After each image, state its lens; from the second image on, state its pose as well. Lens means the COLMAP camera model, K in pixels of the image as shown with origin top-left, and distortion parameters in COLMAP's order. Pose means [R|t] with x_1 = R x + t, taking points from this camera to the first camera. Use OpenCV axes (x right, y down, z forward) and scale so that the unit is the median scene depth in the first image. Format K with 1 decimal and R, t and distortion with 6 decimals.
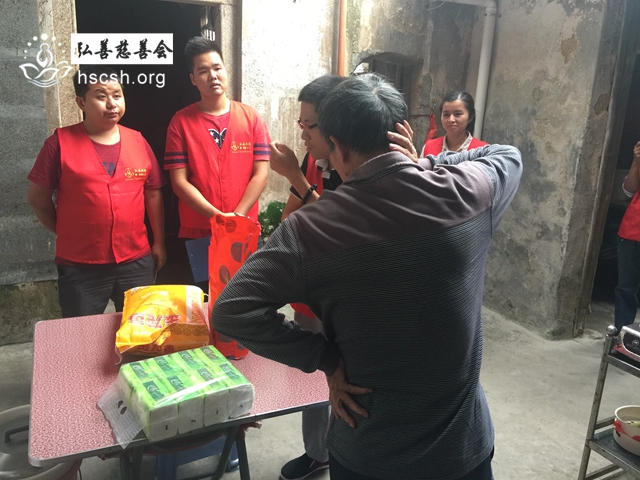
lens RADIAL K [[542.7, 0, 338.6], [0, 542.7, 258.4], [0, 0, 1]] dist [0.071050, -0.141531]
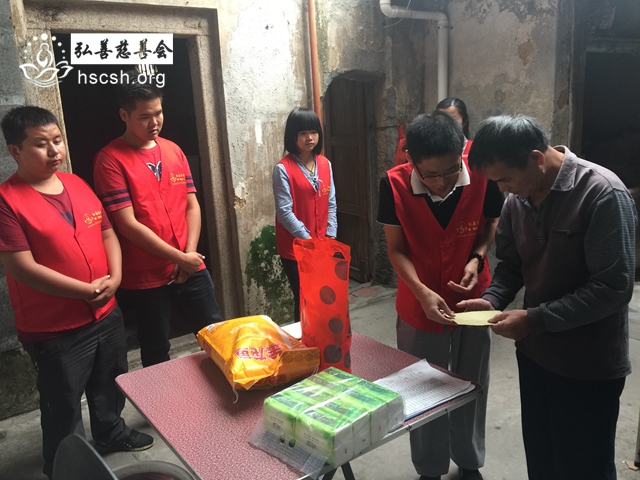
lens RADIAL K [[538.0, 0, 321.6], [0, 538.0, 262.3], [0, 0, 1]] dist [0.044413, -0.116416]
pose [[0.978013, -0.139306, 0.155191, -0.191134], [0.143777, 0.989448, -0.017910, -0.006970], [-0.151058, 0.039830, 0.987722, 0.013446]]
